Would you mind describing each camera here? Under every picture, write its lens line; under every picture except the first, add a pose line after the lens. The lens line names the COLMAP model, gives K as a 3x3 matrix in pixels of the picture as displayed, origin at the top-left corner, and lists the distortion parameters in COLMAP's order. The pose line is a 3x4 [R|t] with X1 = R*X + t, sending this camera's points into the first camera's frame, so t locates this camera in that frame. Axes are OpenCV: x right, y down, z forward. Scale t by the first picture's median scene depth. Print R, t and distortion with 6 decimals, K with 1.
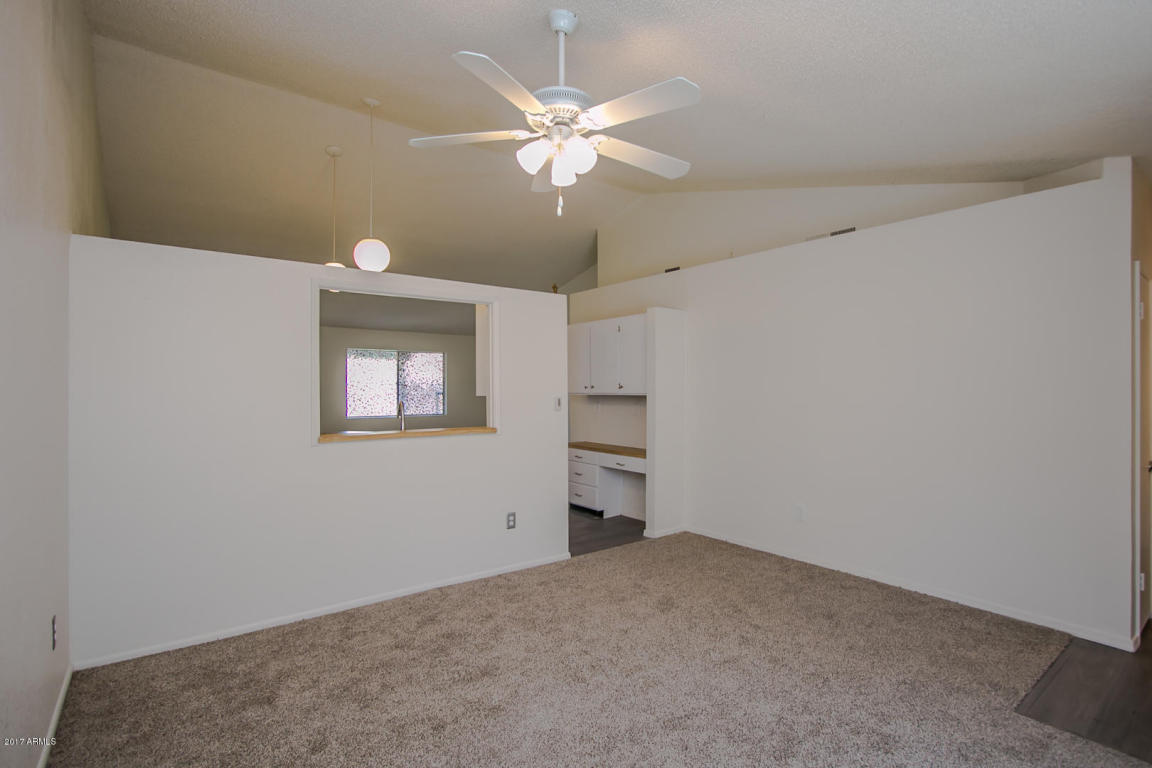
lens RADIAL K [[545.7, 0, 586.8], [0, 545.7, 384.9], [0, 0, 1]] dist [-0.013240, -0.000497]
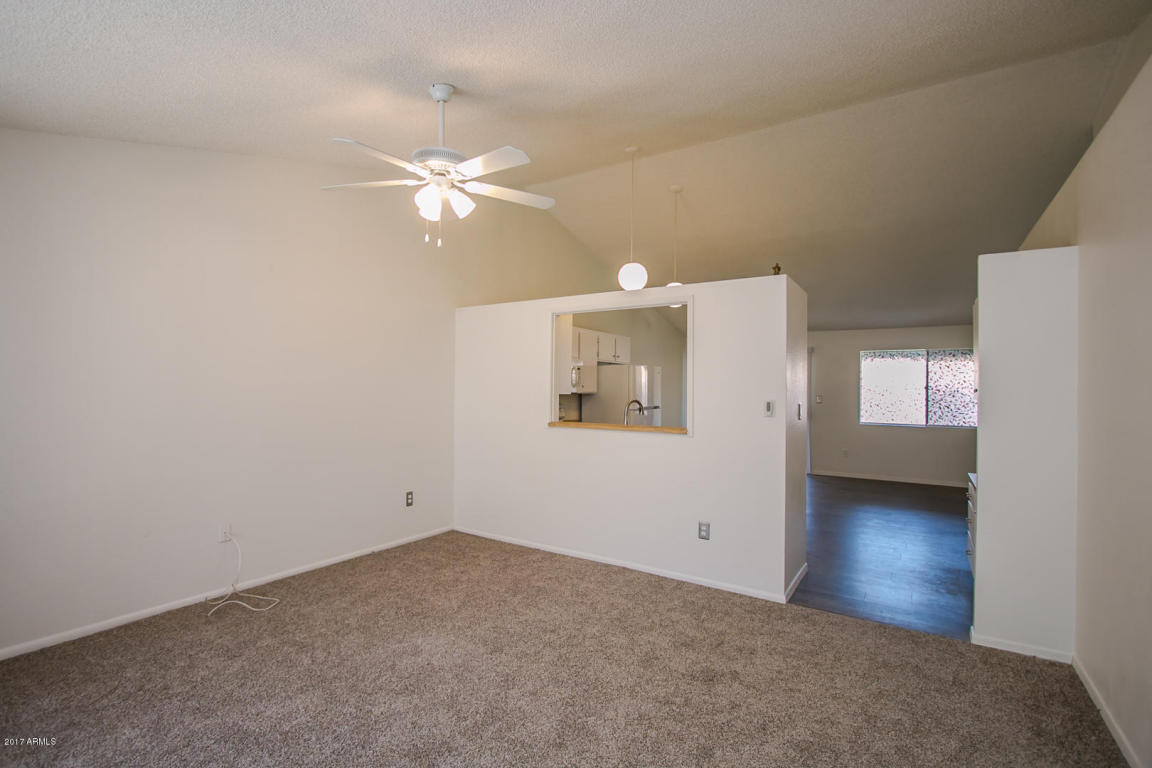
lens RADIAL K [[545.7, 0, 586.8], [0, 545.7, 384.9], [0, 0, 1]] dist [-0.013240, -0.000497]
pose [[0.329178, 0.000221, -0.944268, 0.666805], [-0.010947, 0.999934, -0.003582, 0.004437], [0.944204, 0.011516, 0.329159, 0.492944]]
